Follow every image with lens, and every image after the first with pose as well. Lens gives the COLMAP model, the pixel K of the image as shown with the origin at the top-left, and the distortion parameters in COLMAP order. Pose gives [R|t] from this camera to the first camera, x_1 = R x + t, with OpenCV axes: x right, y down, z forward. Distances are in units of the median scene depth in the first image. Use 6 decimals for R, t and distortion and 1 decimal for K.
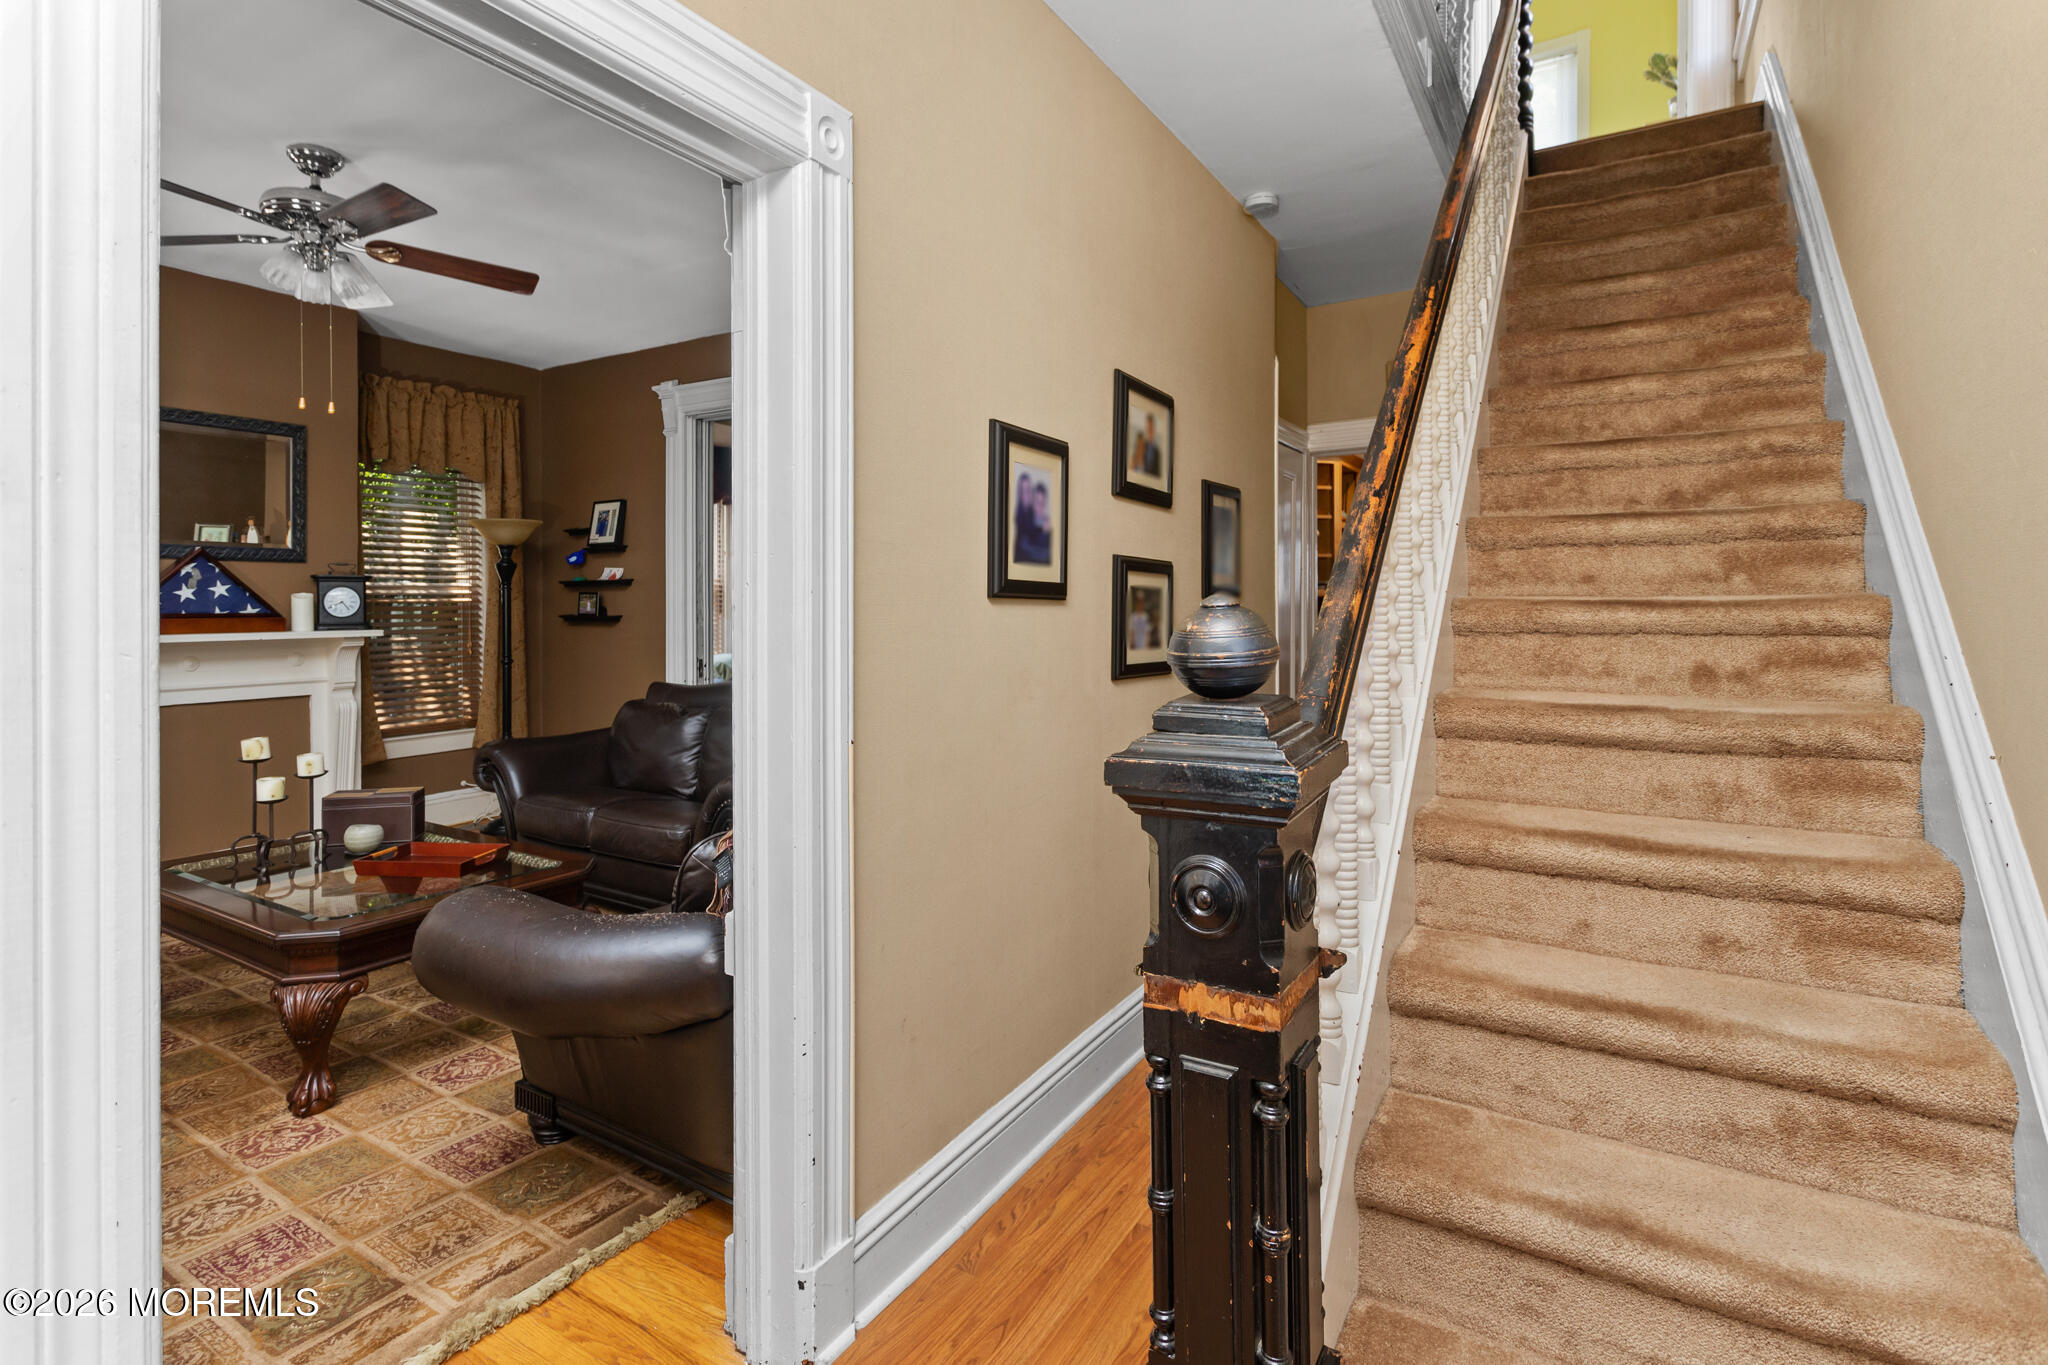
lens RADIAL K [[1028.9, 0, 1010.4], [0, 1028.9, 618.0], [0, 0, 1]] dist [-0.002060, 0.000036]
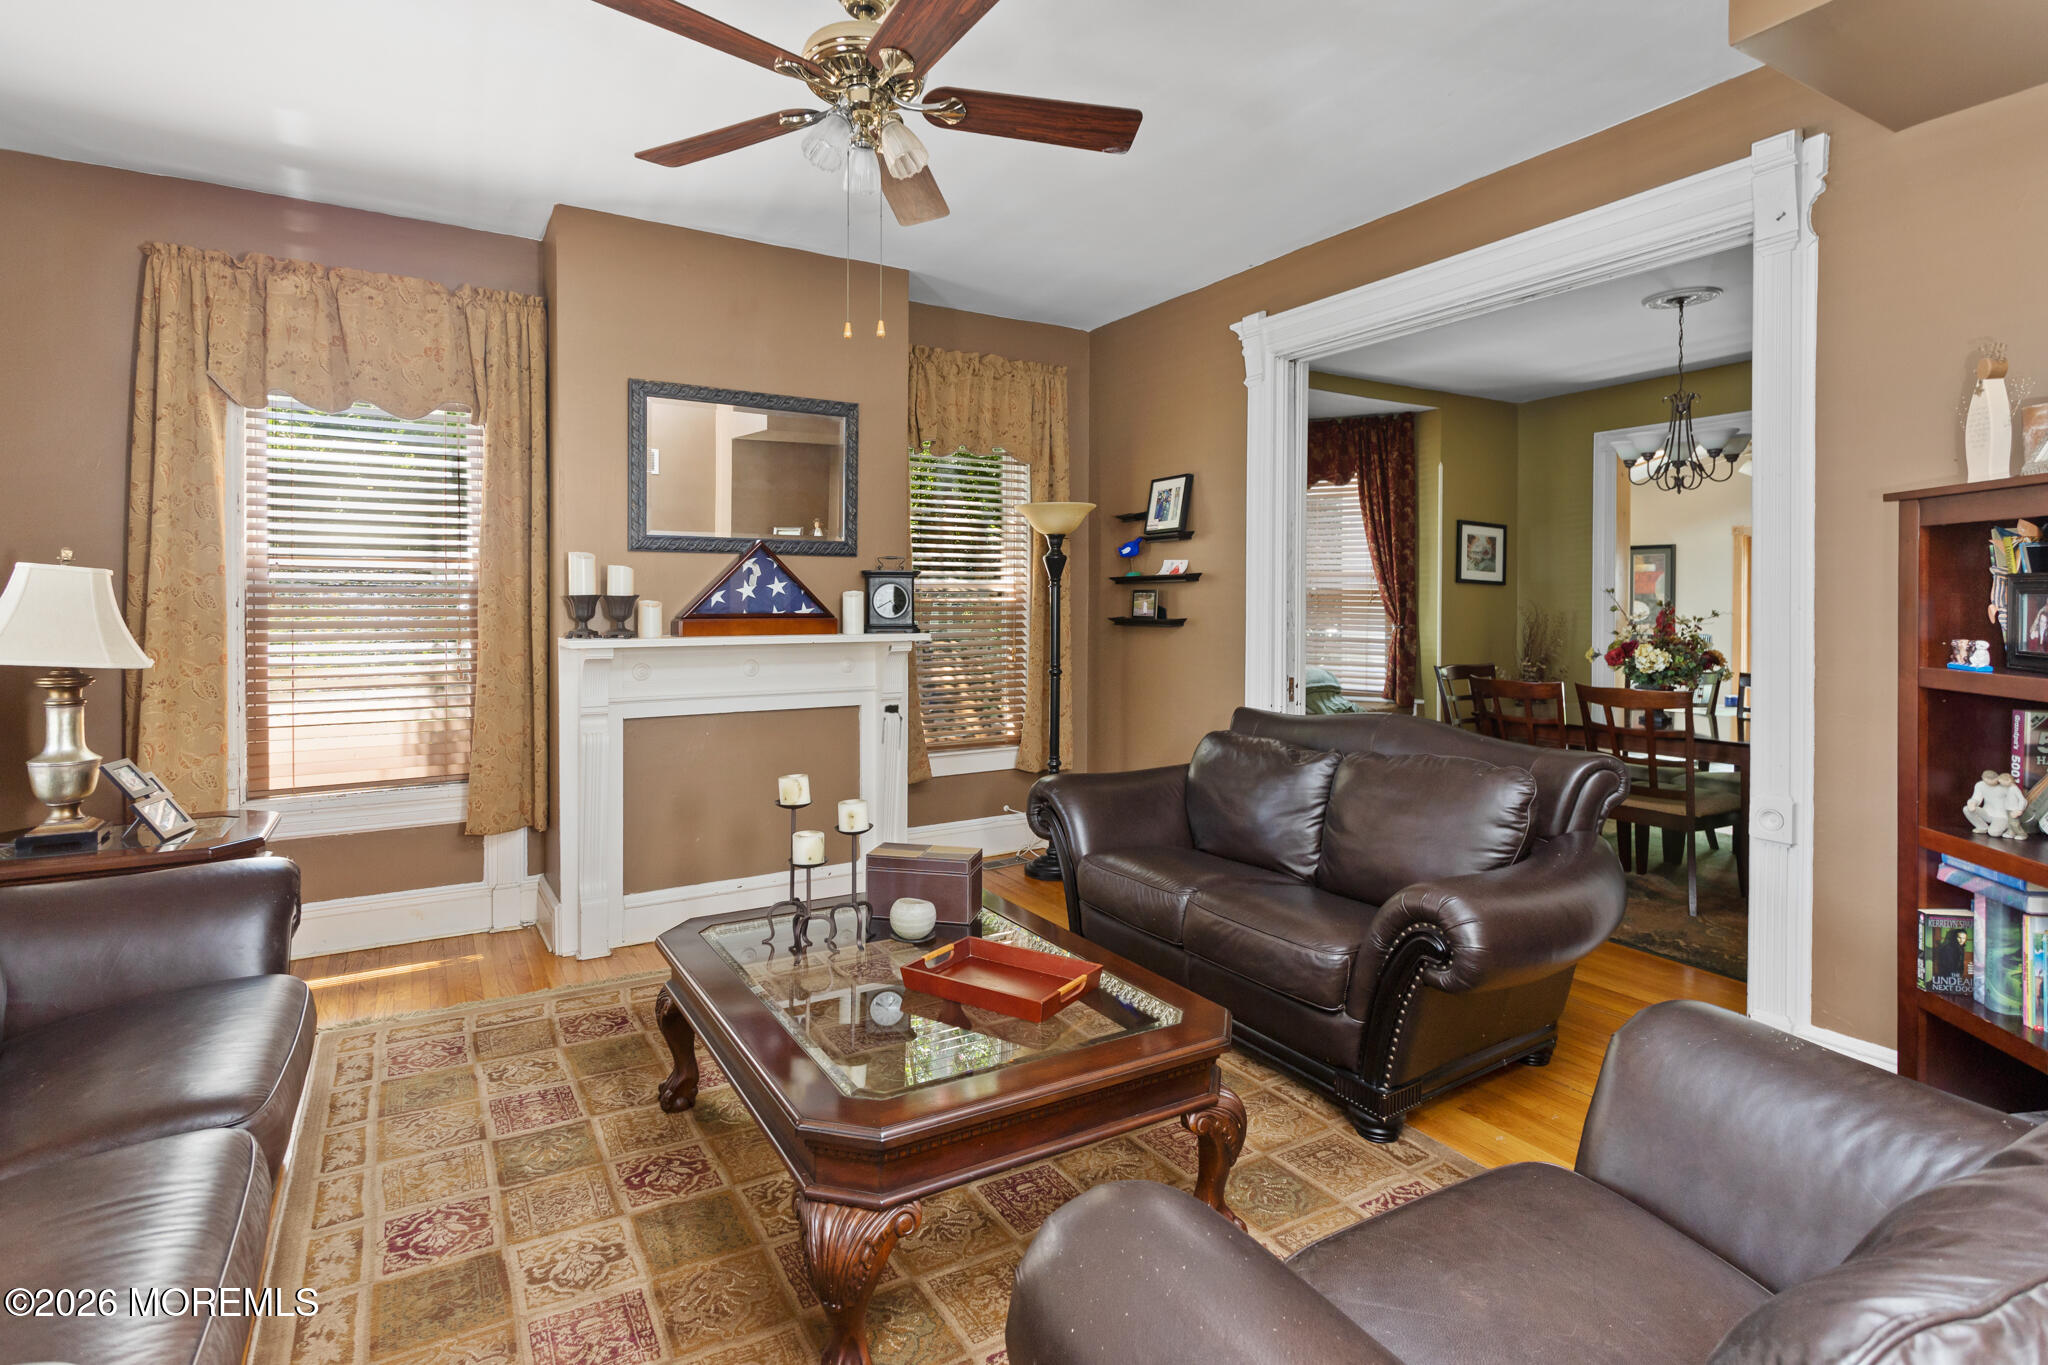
lens RADIAL K [[1028.9, 0, 1010.4], [0, 1028.9, 618.0], [0, 0, 1]] dist [-0.002060, 0.000036]
pose [[0.896218, 0.009020, -0.443522, -0.157402], [-0.009585, 0.999954, 0.000969, -0.002706], [0.443510, 0.003383, 0.896263, 0.240763]]
